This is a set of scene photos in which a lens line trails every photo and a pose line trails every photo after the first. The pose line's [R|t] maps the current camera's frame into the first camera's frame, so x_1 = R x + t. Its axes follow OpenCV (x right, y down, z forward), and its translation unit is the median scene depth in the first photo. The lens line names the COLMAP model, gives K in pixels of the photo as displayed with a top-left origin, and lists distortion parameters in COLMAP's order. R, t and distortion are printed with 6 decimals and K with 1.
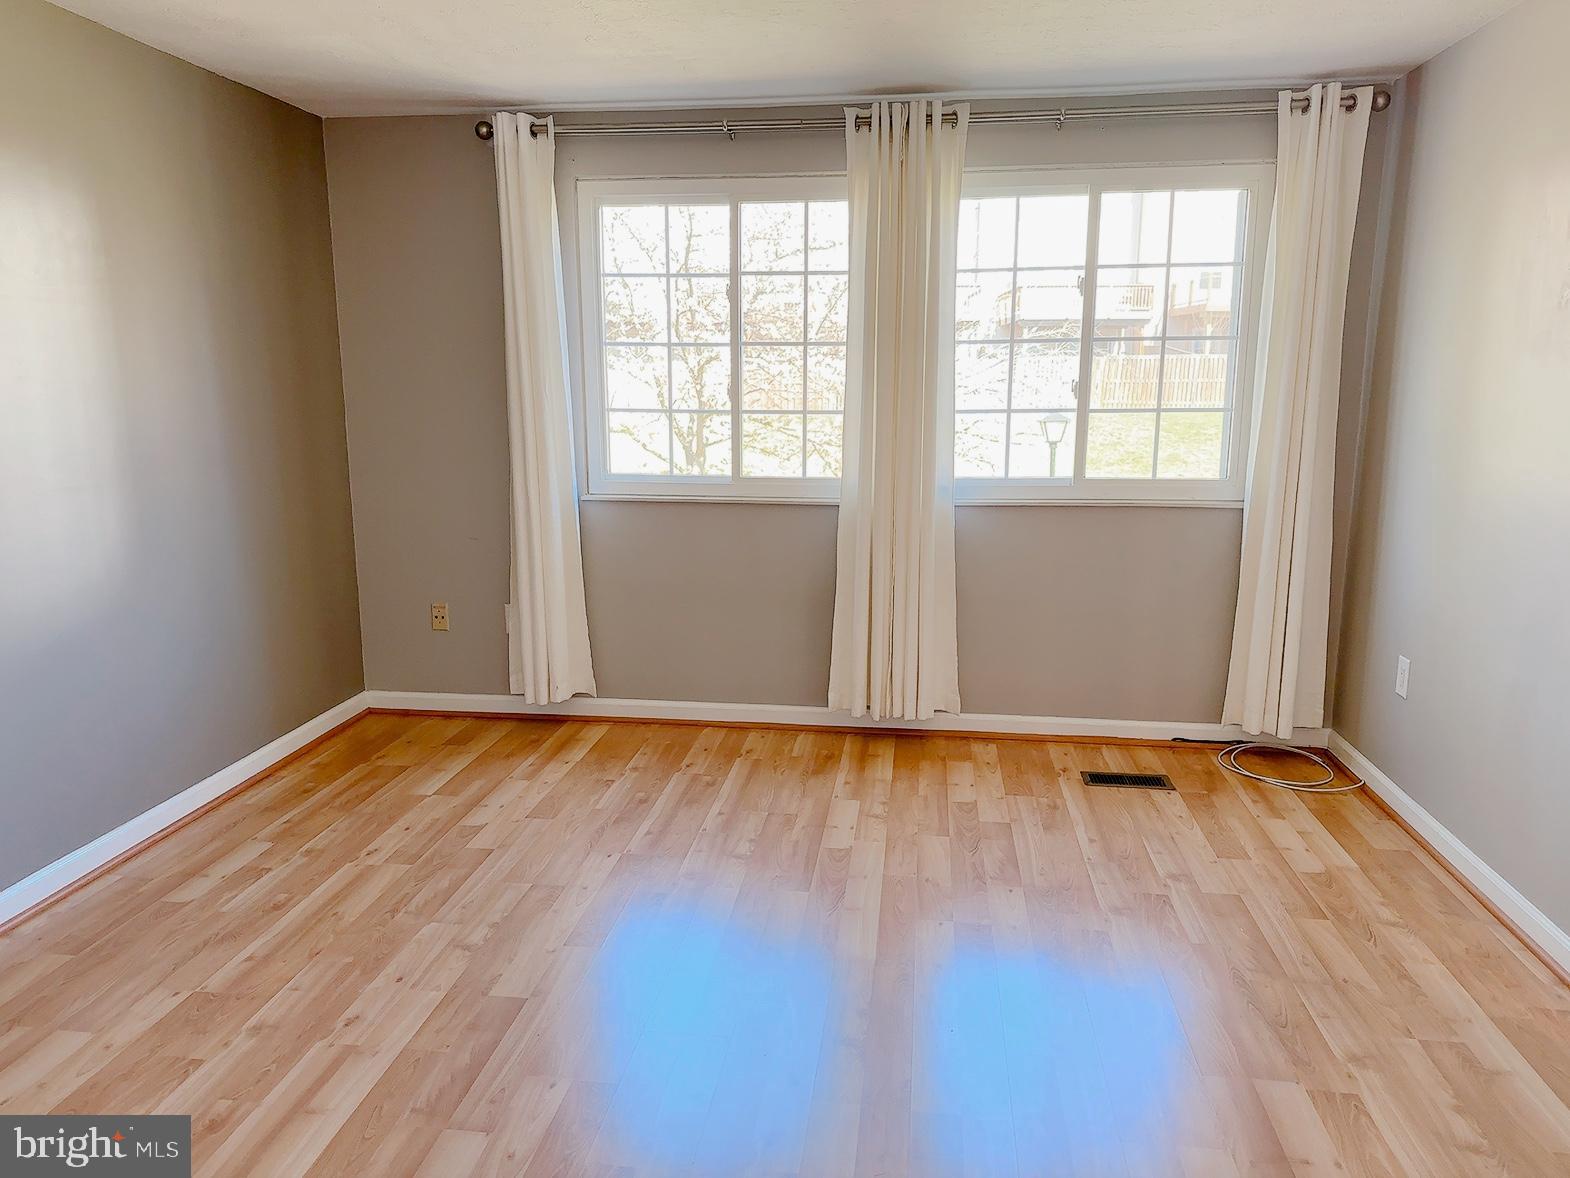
lens RADIAL K [[1107.4, 0, 785.0], [0, 1107.4, 589.0], [0, 0, 1]] dist [0.089063, -0.117861]
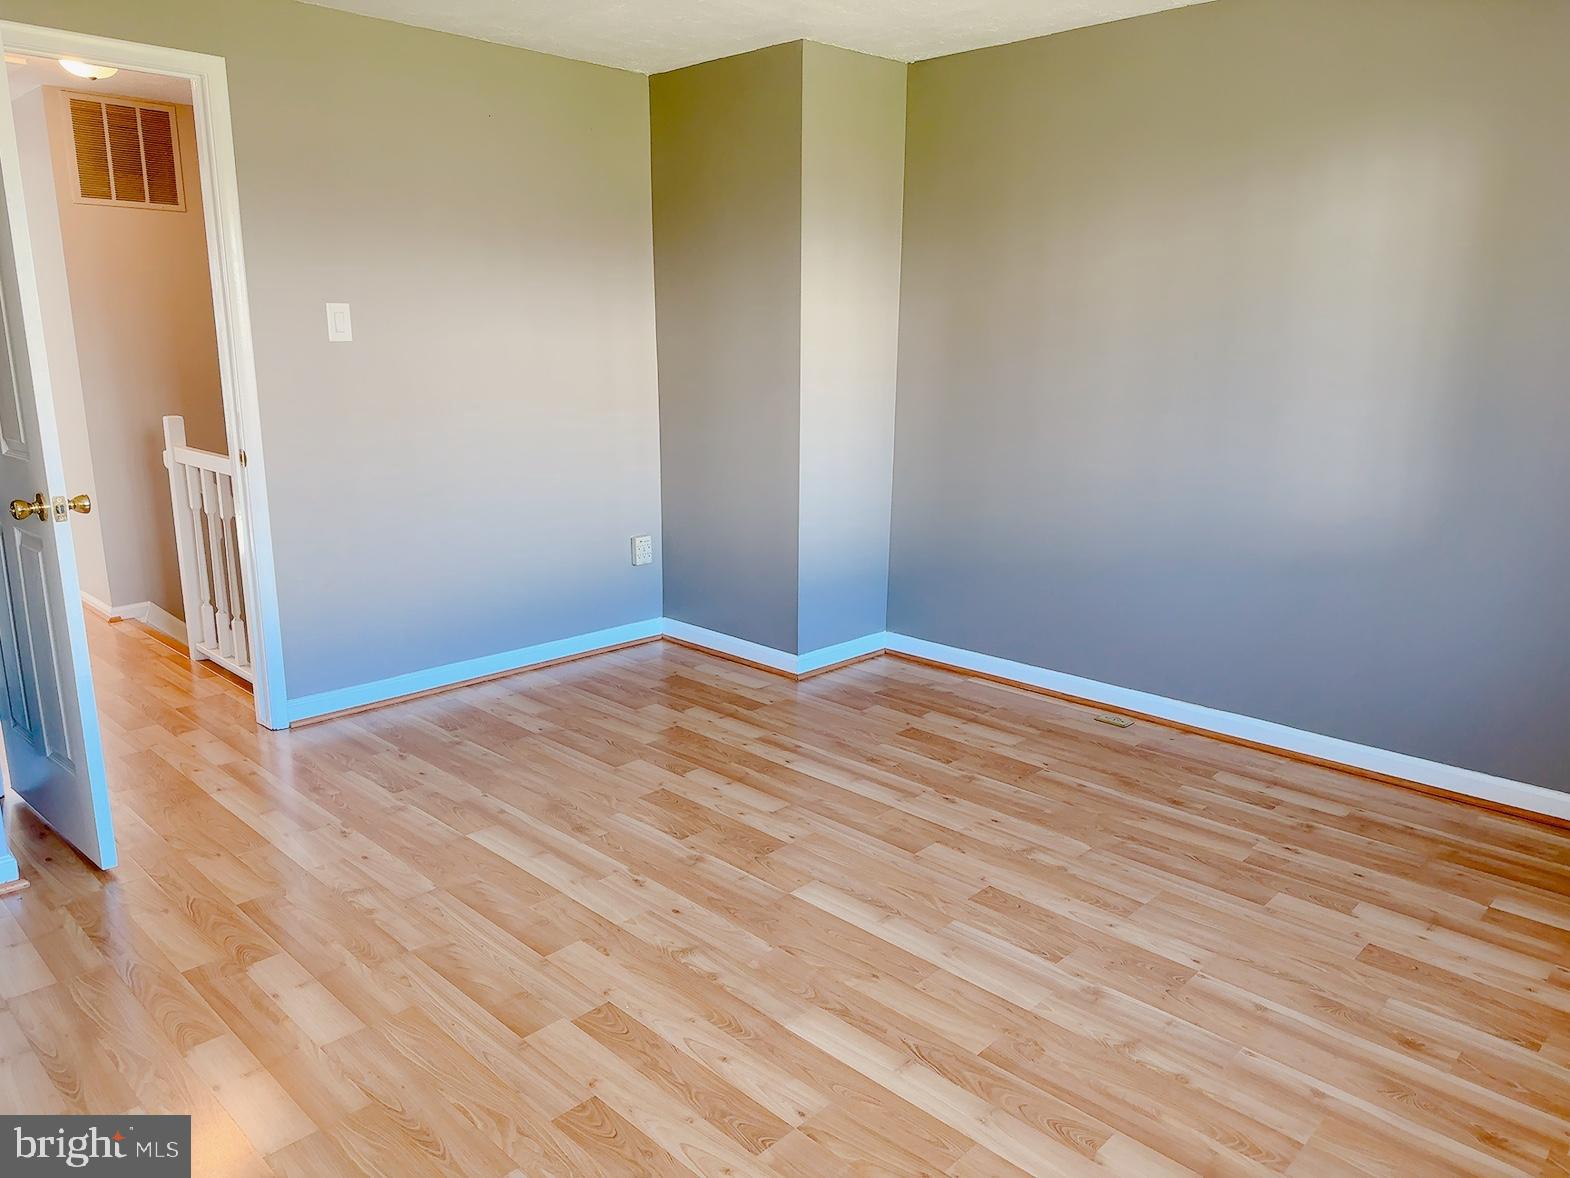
lens RADIAL K [[1099.4, 0, 785.0], [0, 1099.4, 589.0], [0, 0, 1]] dist [0.102948, -0.111132]
pose [[-0.600352, 0.174532, -0.780459, 0.457423], [-0.156338, 0.931454, 0.328559, -0.162954], [0.784306, 0.319266, -0.531914, 0.920642]]
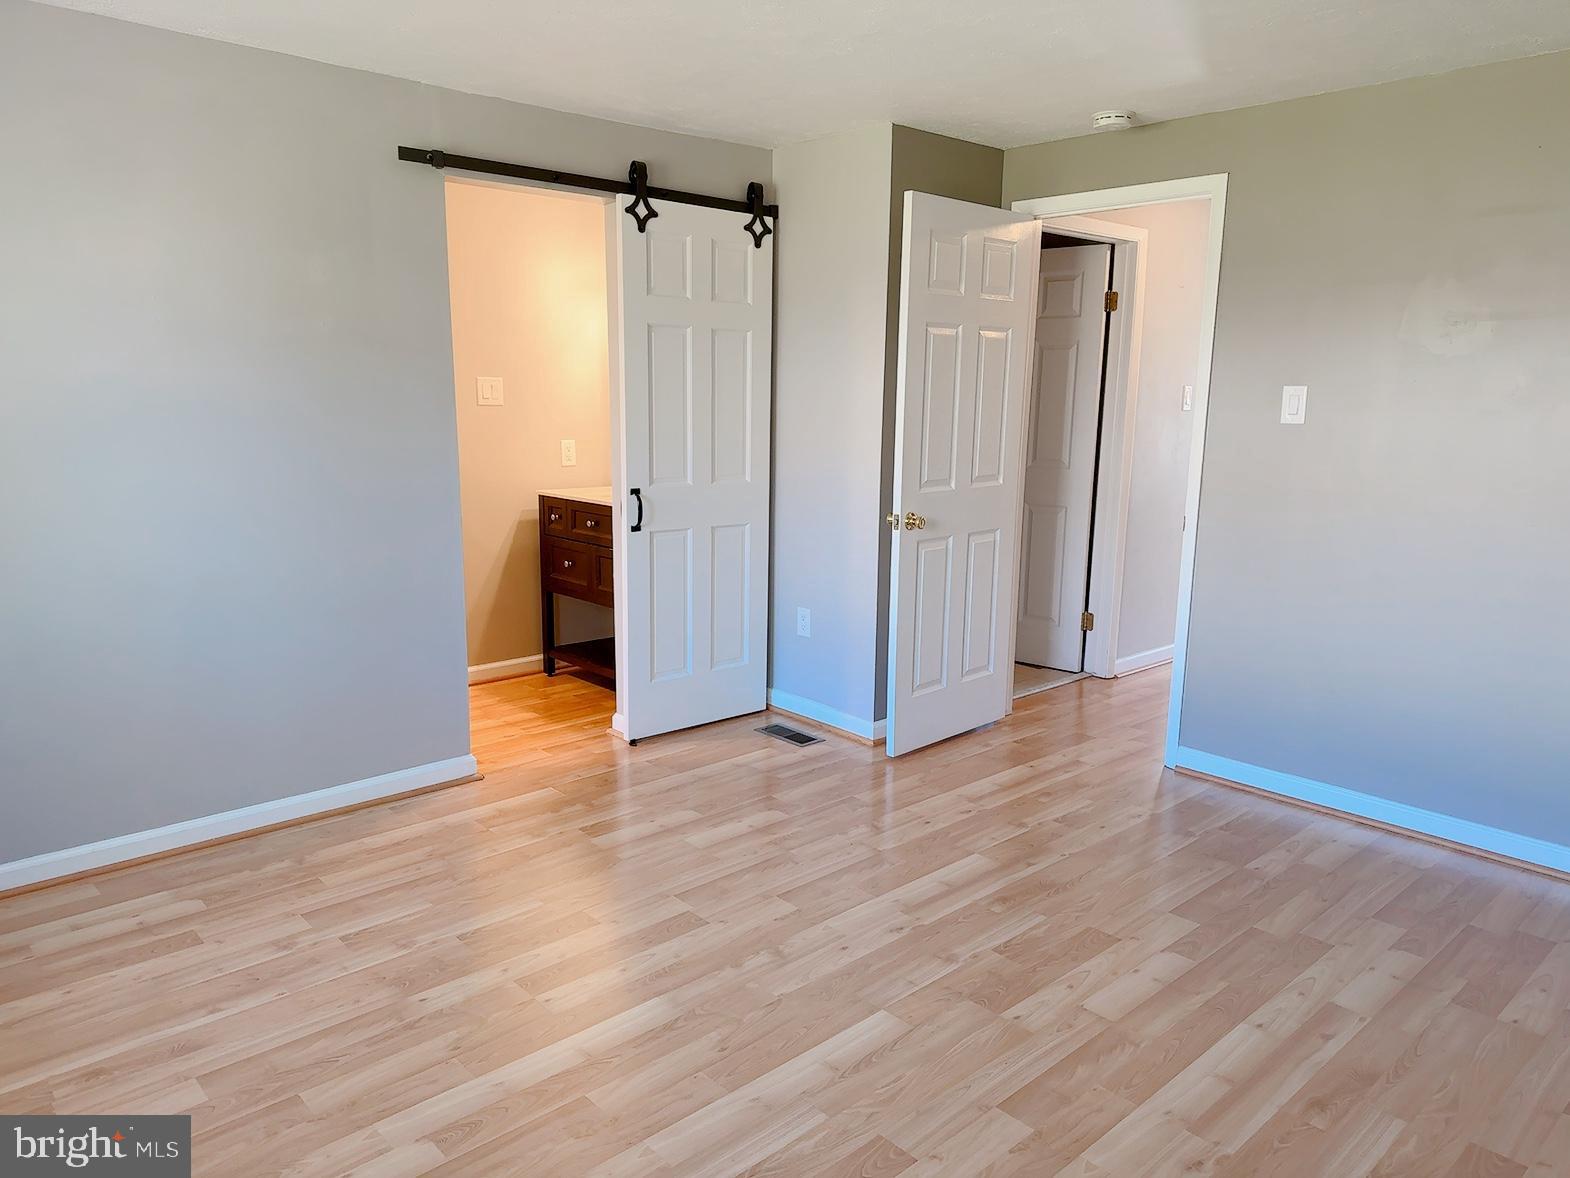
lens RADIAL K [[1074.2, 0, 783.1], [0, 1074.2, 623.6], [0, 0, 1]] dist [0.078518, -0.108853]
pose [[-0.765129, -0.146837, 0.626910, -0.377219], [0.108372, 0.930390, 0.350184, -0.199314], [-0.634691, 0.335876, -0.695956, 1.020416]]
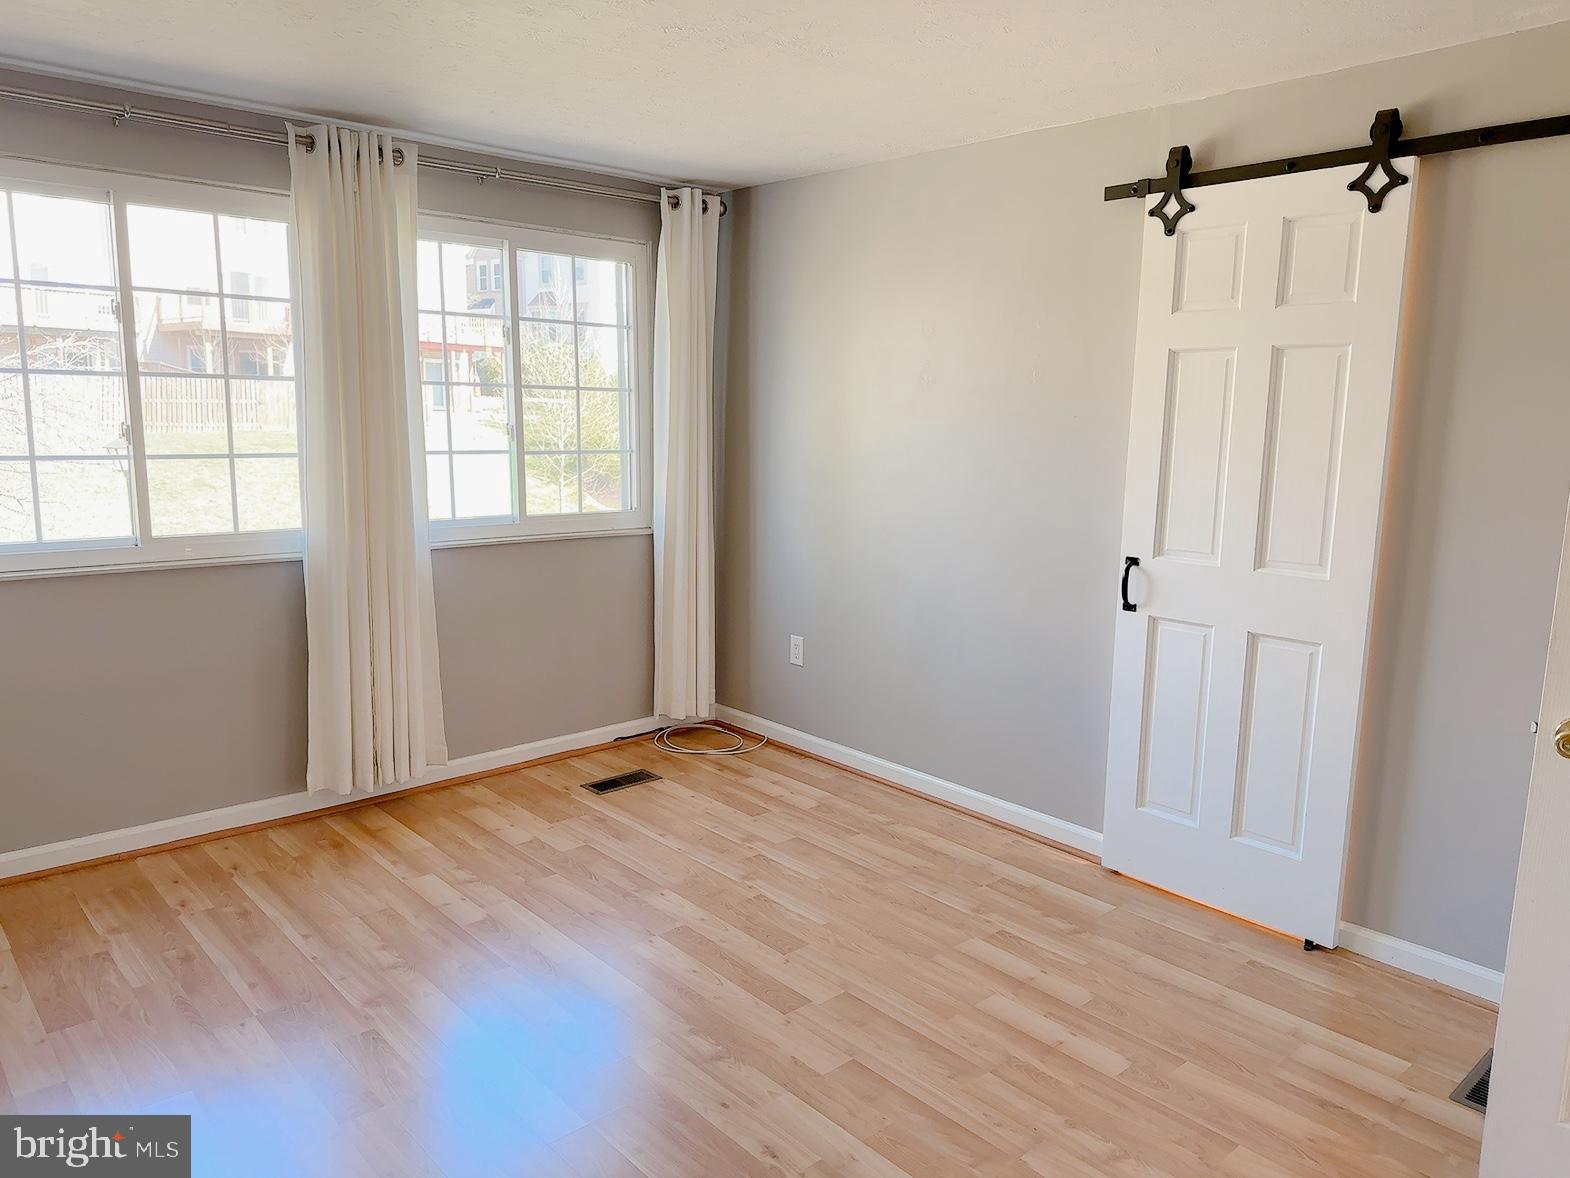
lens RADIAL K [[1099.4, 0, 785.0], [0, 1099.4, 589.0], [0, 0, 1]] dist [0.102948, -0.111132]
pose [[0.652076, -0.114584, 0.749445, -0.392738], [0.126951, 0.991059, 0.041067, -0.044646], [-0.747450, 0.068363, 0.660791, 0.131717]]
